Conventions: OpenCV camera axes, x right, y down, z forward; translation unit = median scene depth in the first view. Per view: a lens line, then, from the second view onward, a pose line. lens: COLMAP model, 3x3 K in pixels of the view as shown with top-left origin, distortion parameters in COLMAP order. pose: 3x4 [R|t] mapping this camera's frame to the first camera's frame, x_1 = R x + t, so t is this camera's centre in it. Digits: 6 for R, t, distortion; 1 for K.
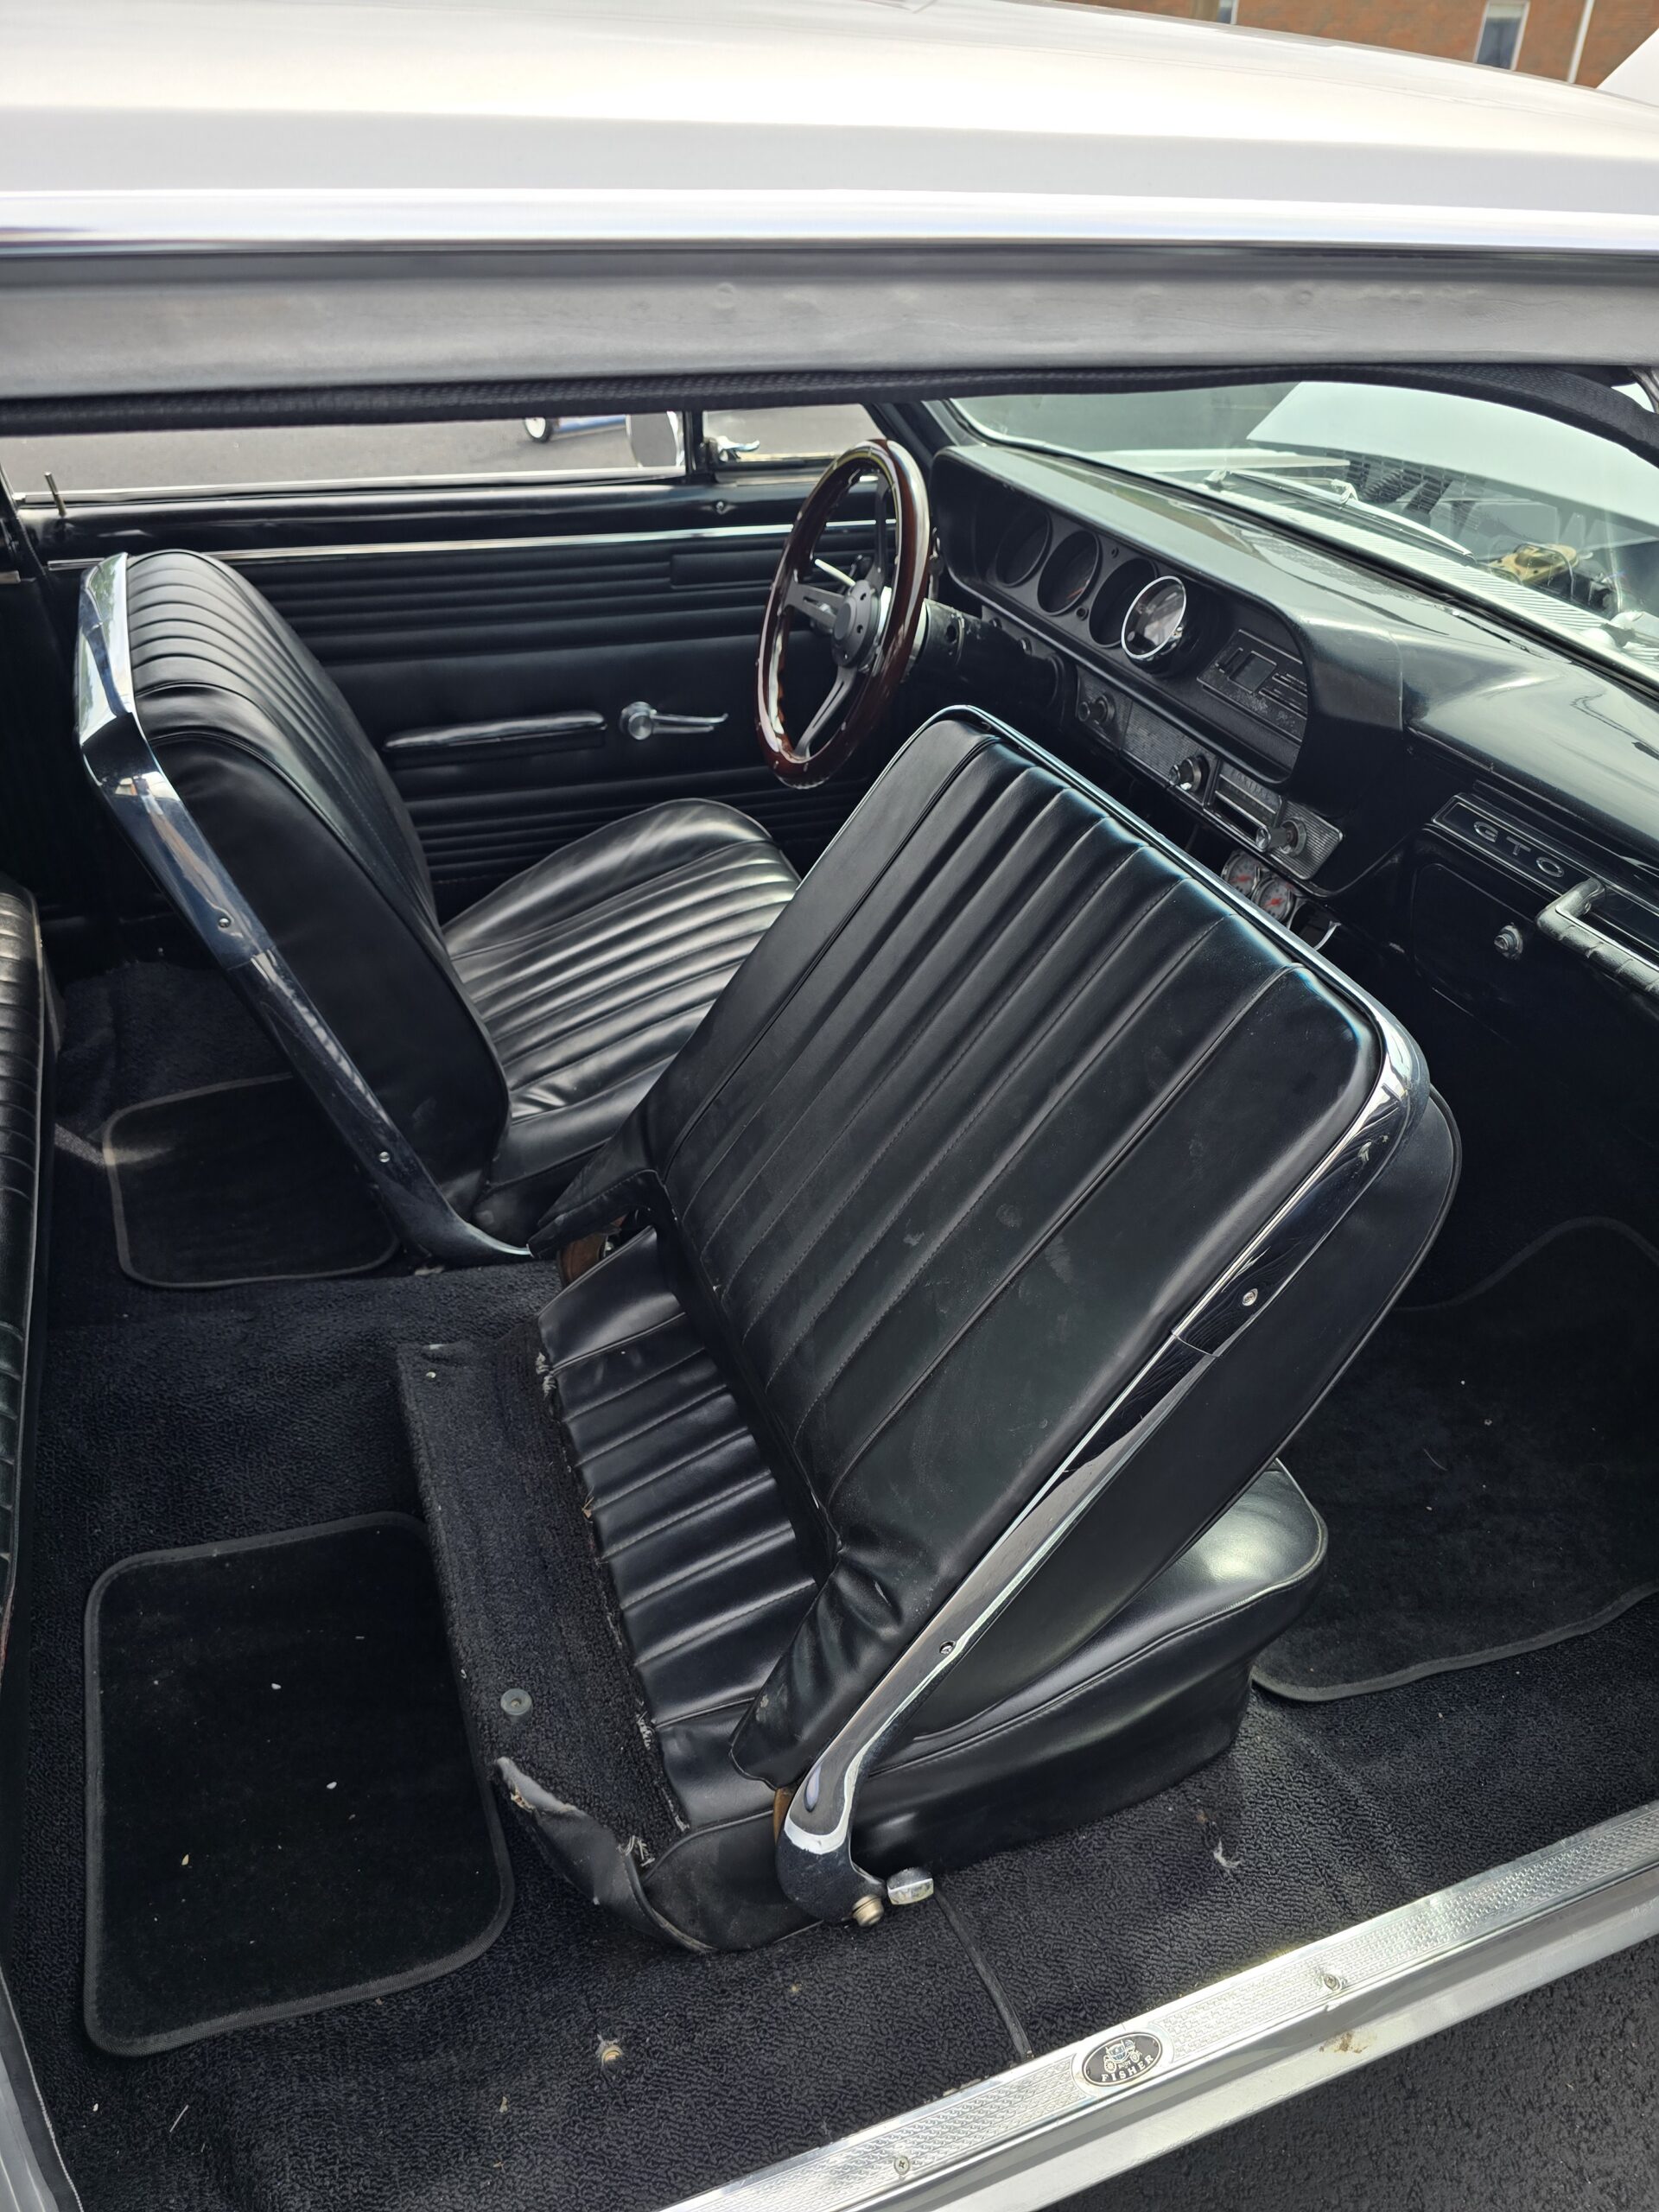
lens RADIAL K [[1482.4, 0, 829.5], [0, 1482.4, 1106.0], [0, 0, 1]] dist [0.045431, -0.044204]
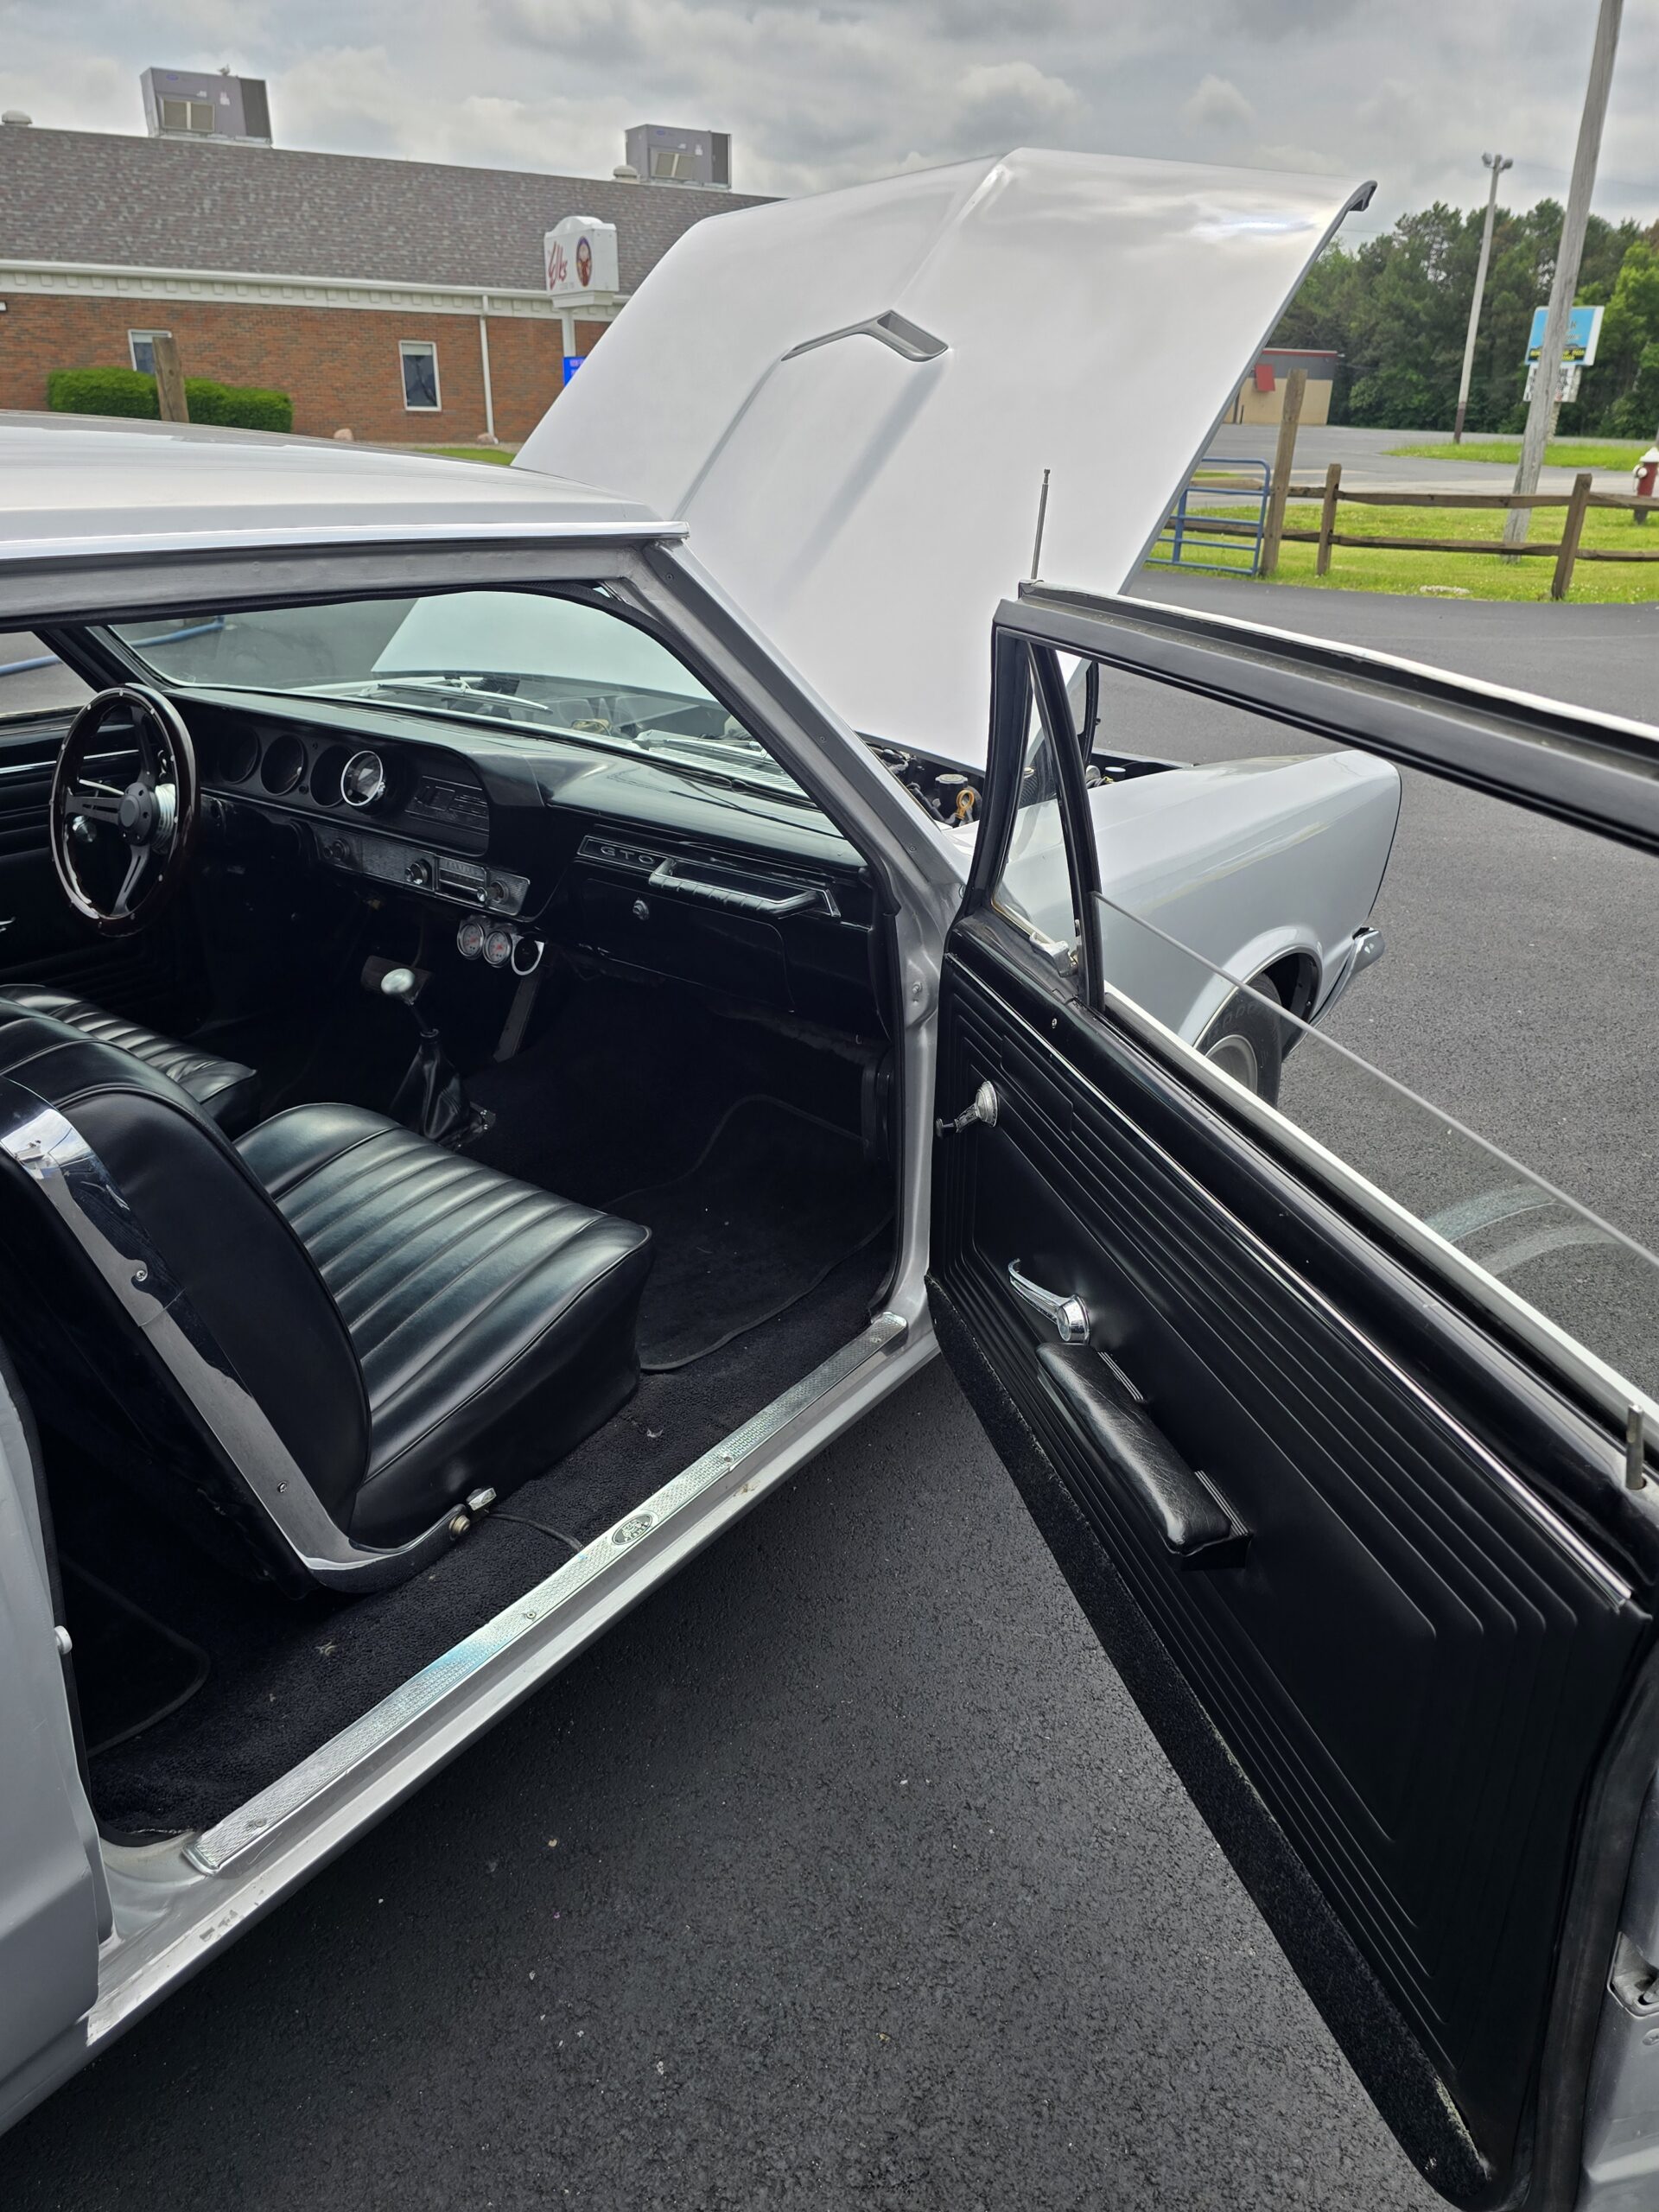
lens RADIAL K [[1482.4, 0, 829.5], [0, 1482.4, 1106.0], [0, 0, 1]] dist [0.045431, -0.044204]
pose [[0.829795, -0.237884, 0.504829, -0.245670], [0.316410, 0.945696, -0.074460, 0.261588], [-0.459701, 0.221520, 0.860002, -0.454204]]
